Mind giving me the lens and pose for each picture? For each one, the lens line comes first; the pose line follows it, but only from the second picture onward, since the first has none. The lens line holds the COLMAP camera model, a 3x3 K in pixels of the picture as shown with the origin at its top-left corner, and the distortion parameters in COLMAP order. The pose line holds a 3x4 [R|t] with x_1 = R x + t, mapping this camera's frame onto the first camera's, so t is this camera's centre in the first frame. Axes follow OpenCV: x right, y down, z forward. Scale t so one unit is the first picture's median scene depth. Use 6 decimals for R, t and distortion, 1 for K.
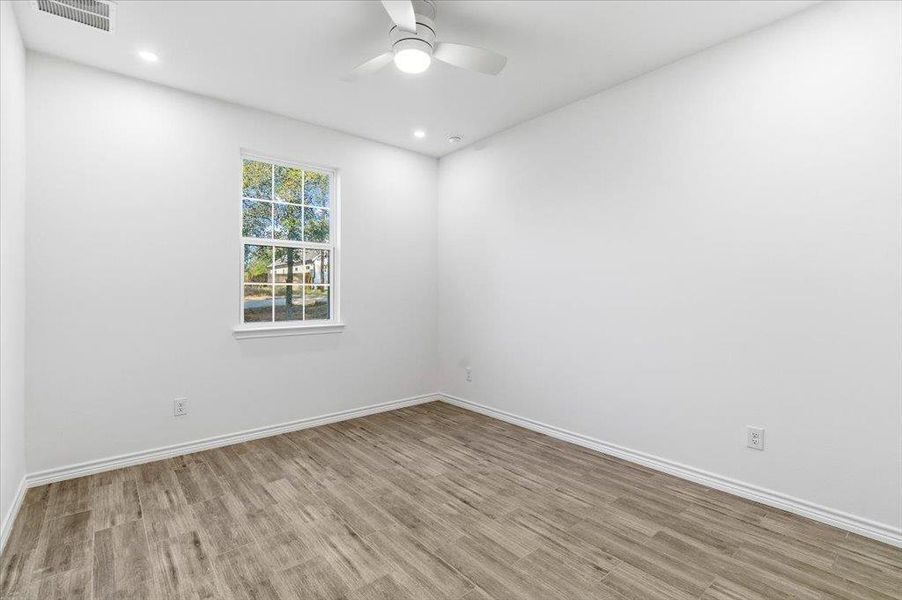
lens RADIAL K [[411.5, 0, 449.9], [0, 411.5, 295.8], [0, 0, 1]] dist [-0.000483, -0.000050]
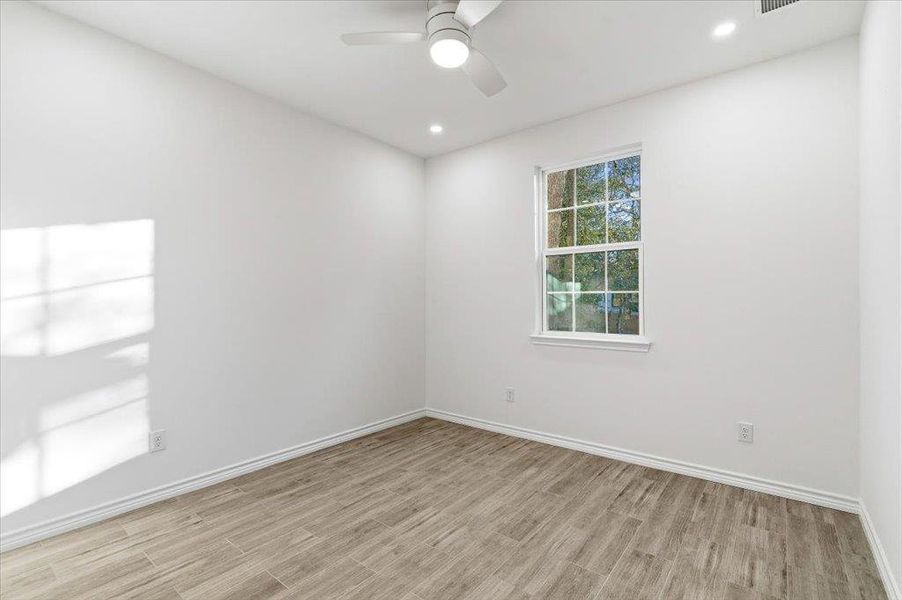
lens RADIAL K [[411.5, 0, 450.1], [0, 411.5, 301.3], [0, 0, 1]] dist [-0.000483, -0.000050]
pose [[0.188160, -0.008073, -0.982105, 0.457624], [-0.014904, 0.999828, -0.011074, 0.006768], [0.982025, 0.016721, 0.188007, 0.530851]]
